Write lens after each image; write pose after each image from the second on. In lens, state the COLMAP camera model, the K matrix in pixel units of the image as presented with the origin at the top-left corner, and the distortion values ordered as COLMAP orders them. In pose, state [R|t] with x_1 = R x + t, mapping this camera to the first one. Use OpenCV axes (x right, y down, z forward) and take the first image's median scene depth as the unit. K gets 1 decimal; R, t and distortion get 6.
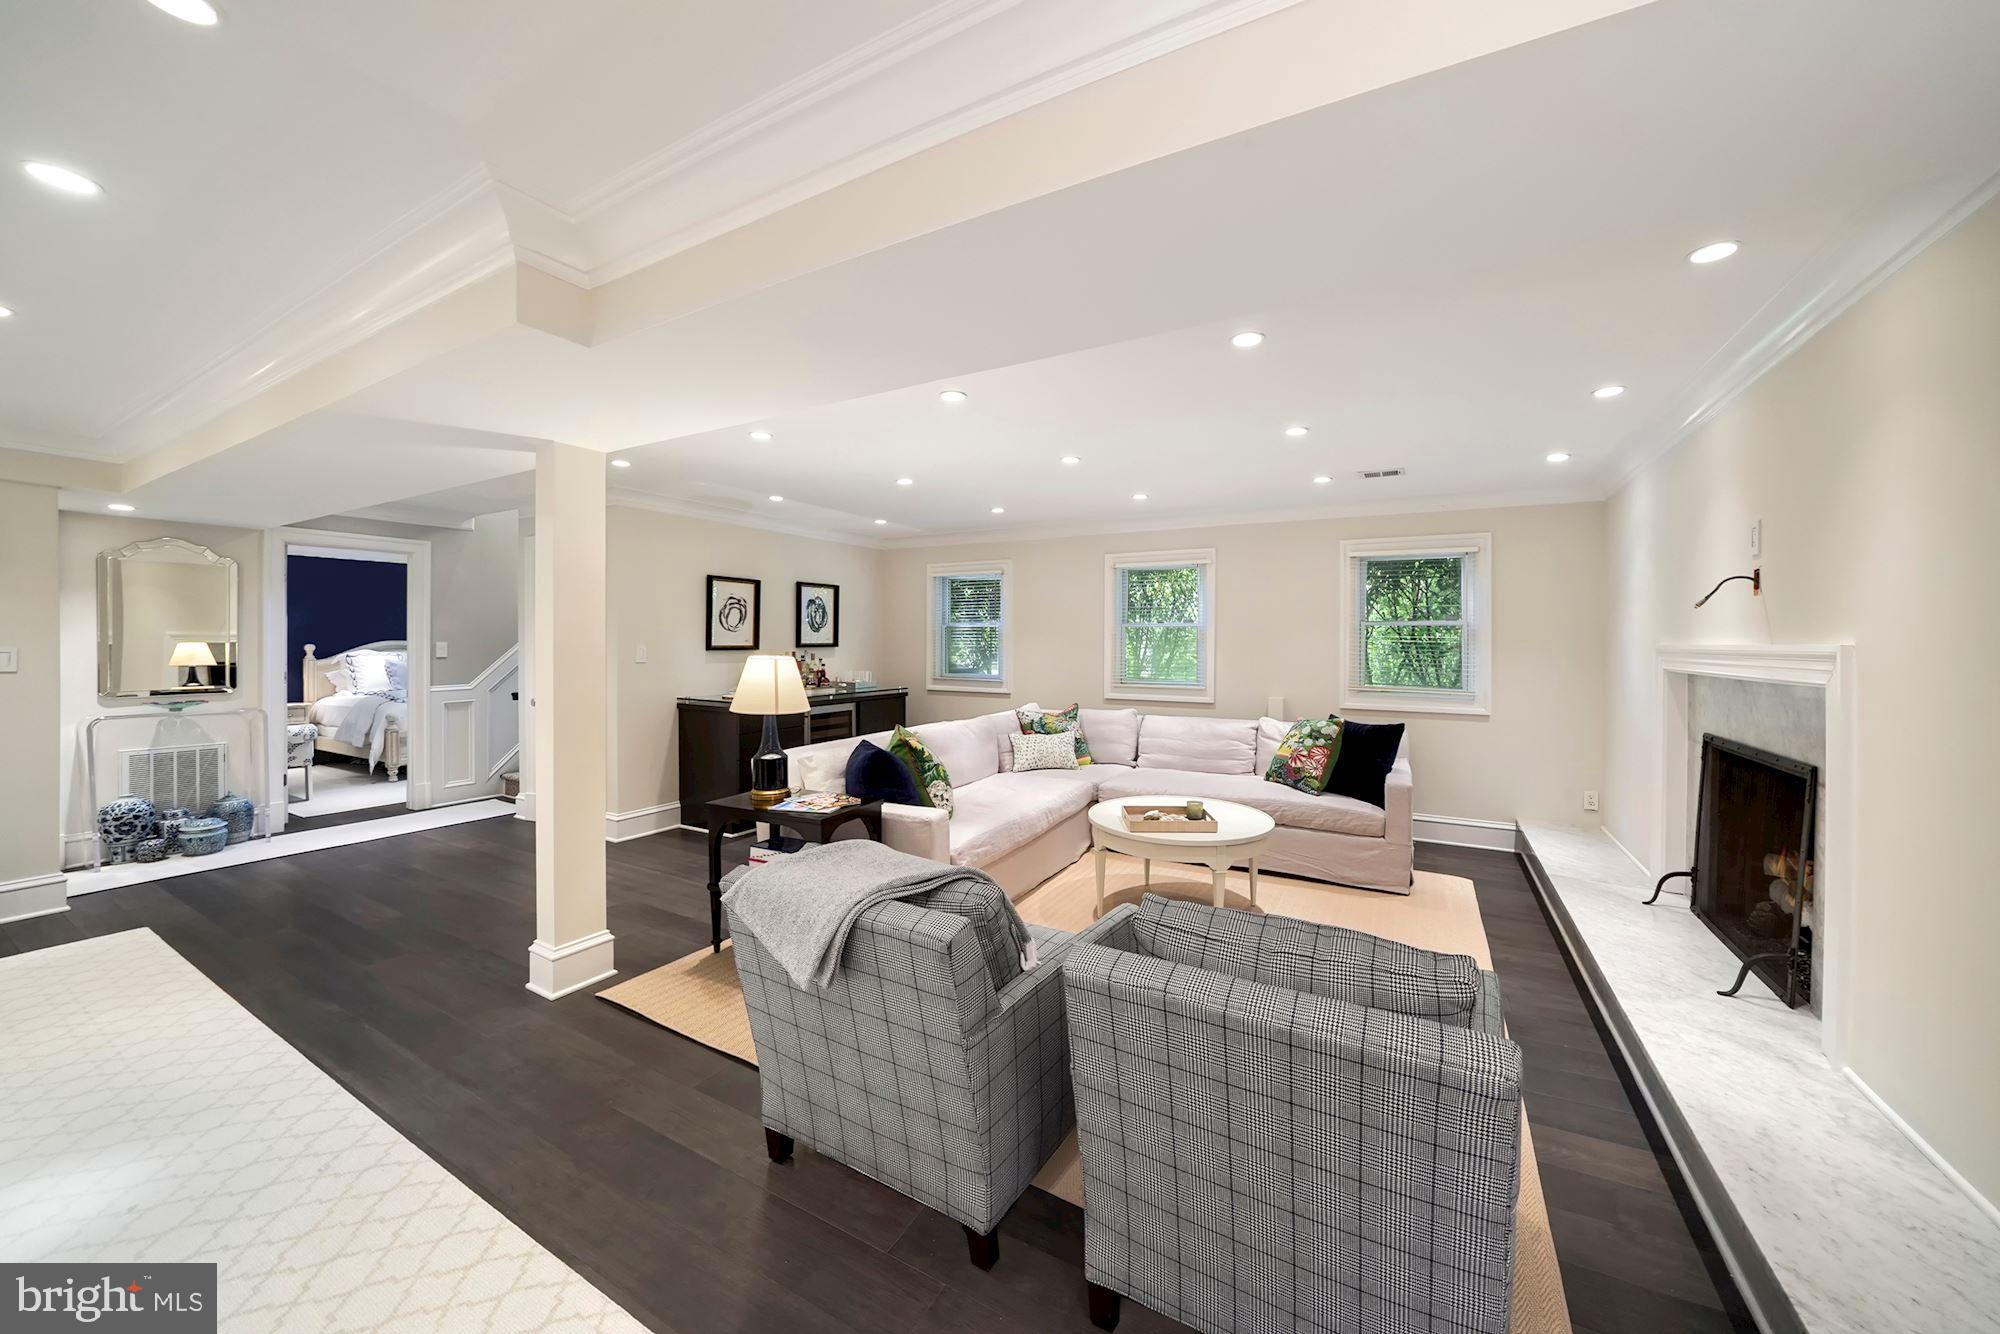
lens RADIAL K [[711.3, 0, 1011.9], [0, 711.3, 639.9], [0, 0, 1]] dist [-0.000364, 0.000032]
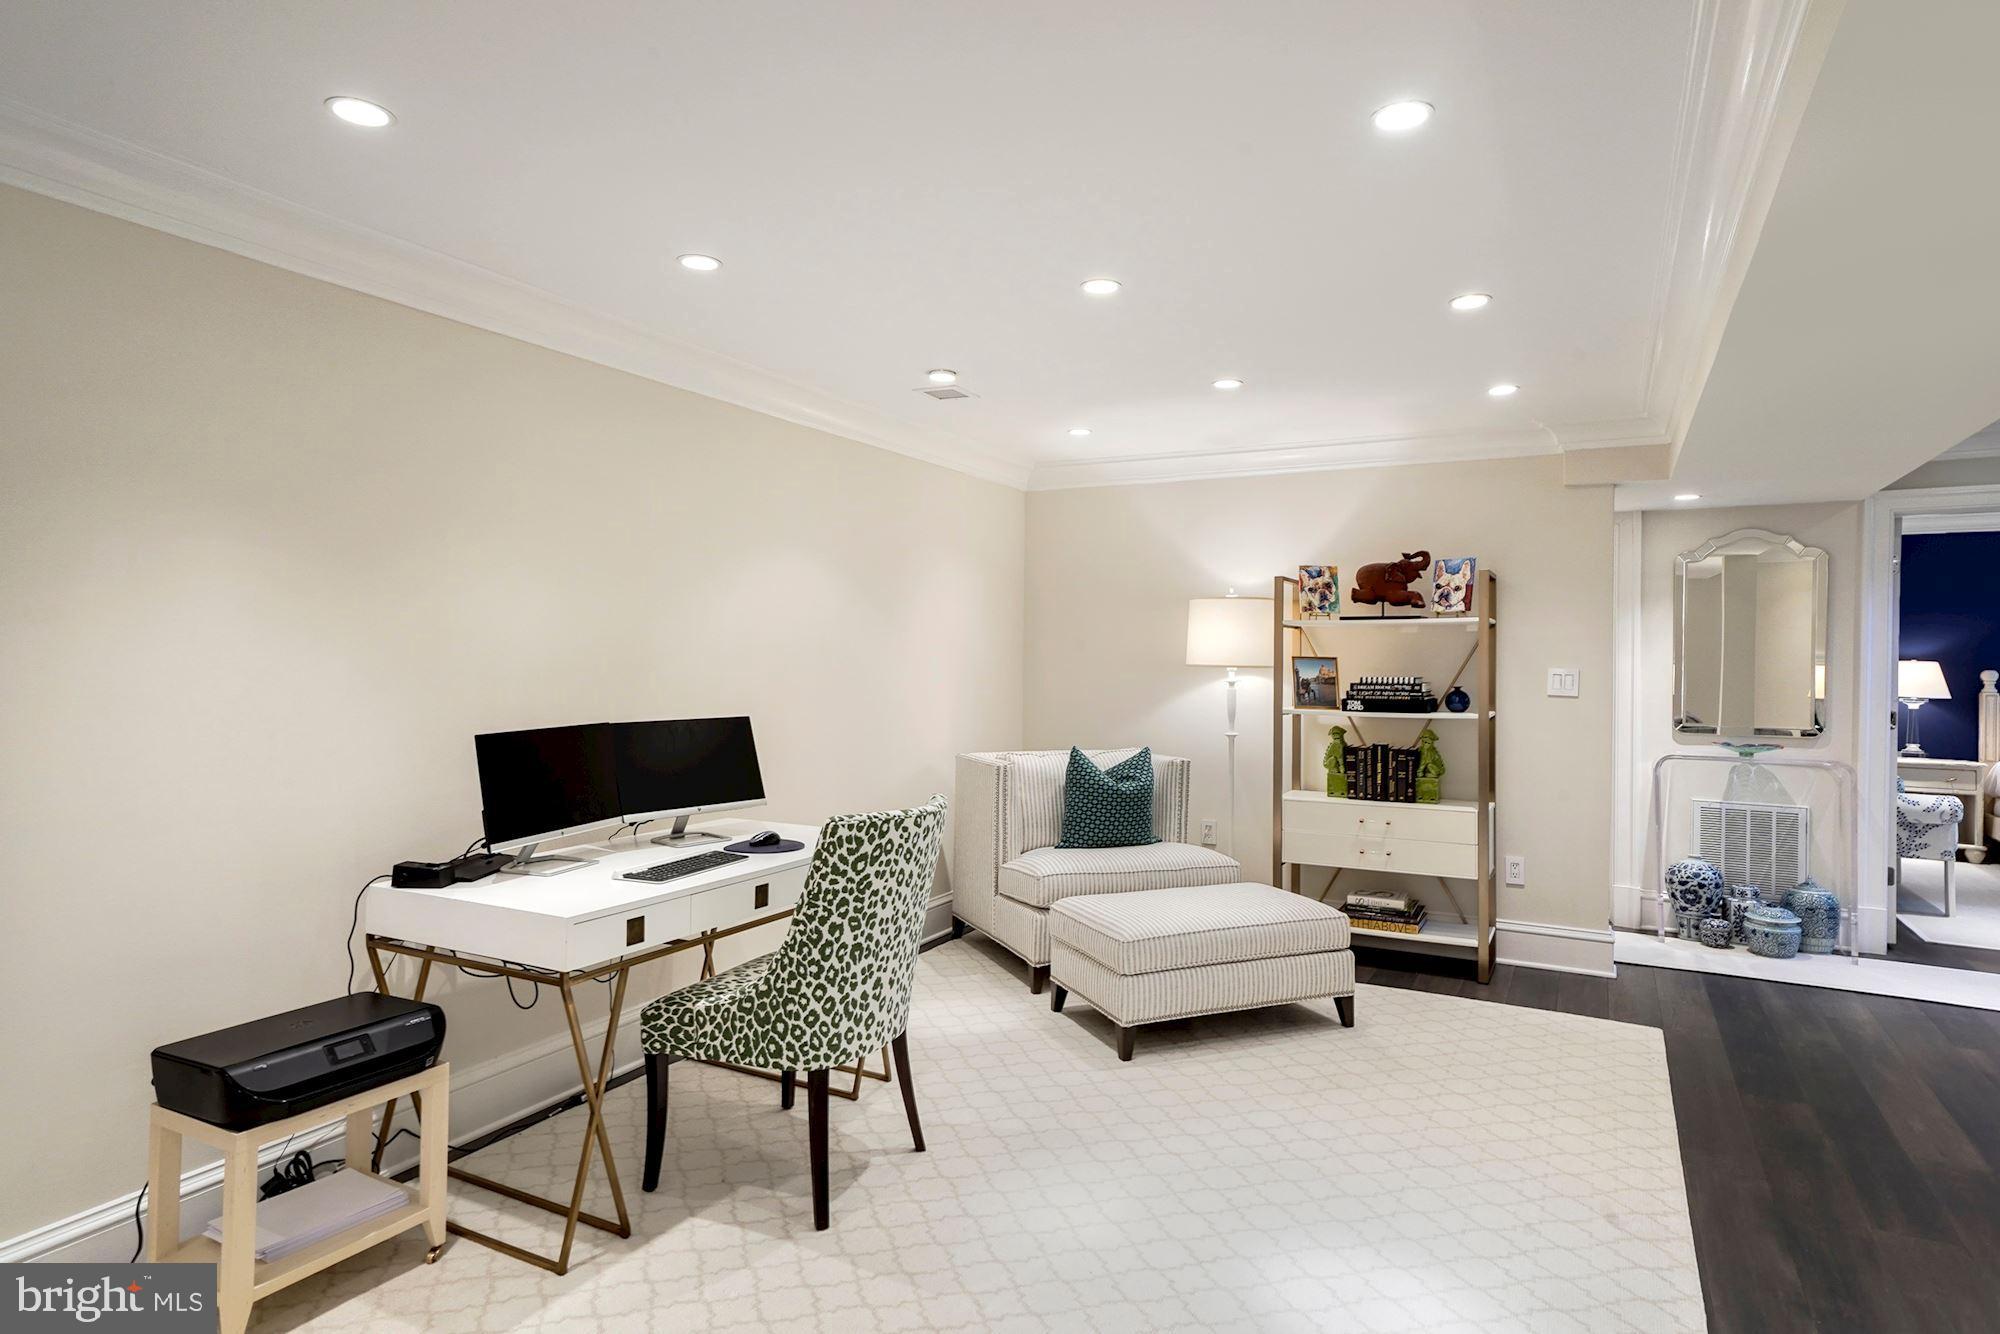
lens RADIAL K [[1096.6, 0, 1007.1], [0, 1096.6, 665.7], [0, 0, 1]] dist [0.028403, -0.000185]
pose [[0.021049, 0.006514, -0.999757, -0.011338], [-0.006040, 0.999961, 0.006388, 0.000785], [0.999760, 0.005904, 0.021087, 0.190591]]
